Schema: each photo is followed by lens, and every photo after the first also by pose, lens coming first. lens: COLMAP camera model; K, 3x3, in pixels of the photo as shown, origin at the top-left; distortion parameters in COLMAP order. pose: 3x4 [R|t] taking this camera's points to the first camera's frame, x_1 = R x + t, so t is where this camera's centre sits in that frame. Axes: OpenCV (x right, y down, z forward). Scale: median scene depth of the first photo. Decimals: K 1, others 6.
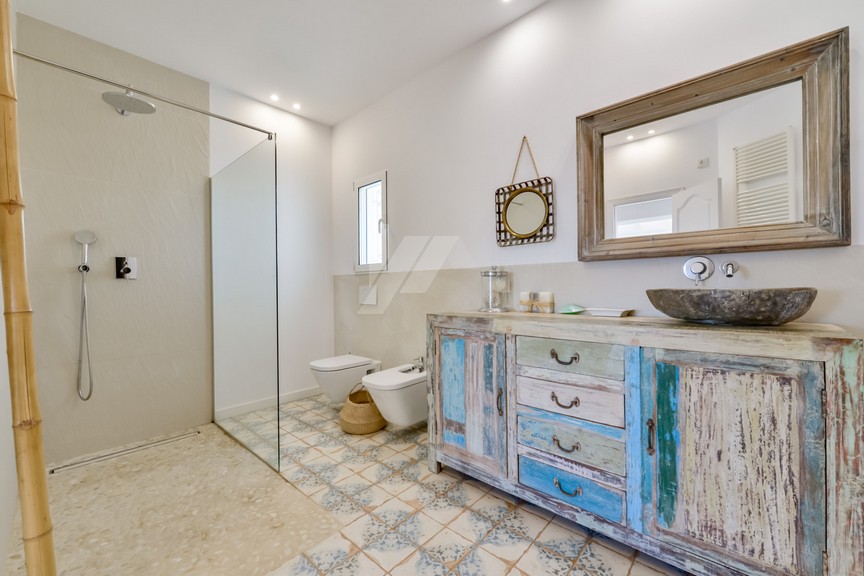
lens RADIAL K [[346.3, 0, 427.4], [0, 346.3, 289.1], [0, 0, 1]] dist [-0.002754, -0.001057]
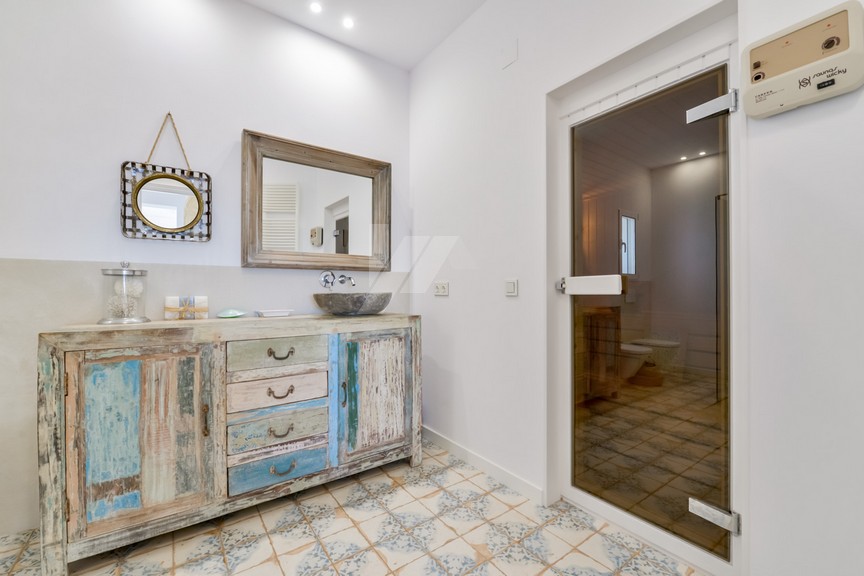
lens RADIAL K [[373.3, 0, 429.5], [0, 373.3, 288.6], [0, 0, 1]] dist [-0.003884, 0.000063]
pose [[0.190039, 0.016689, 0.981635, -0.667750], [0.002177, 0.999846, -0.017420, 0.008034], [-0.981774, 0.005447, 0.189974, 0.277192]]
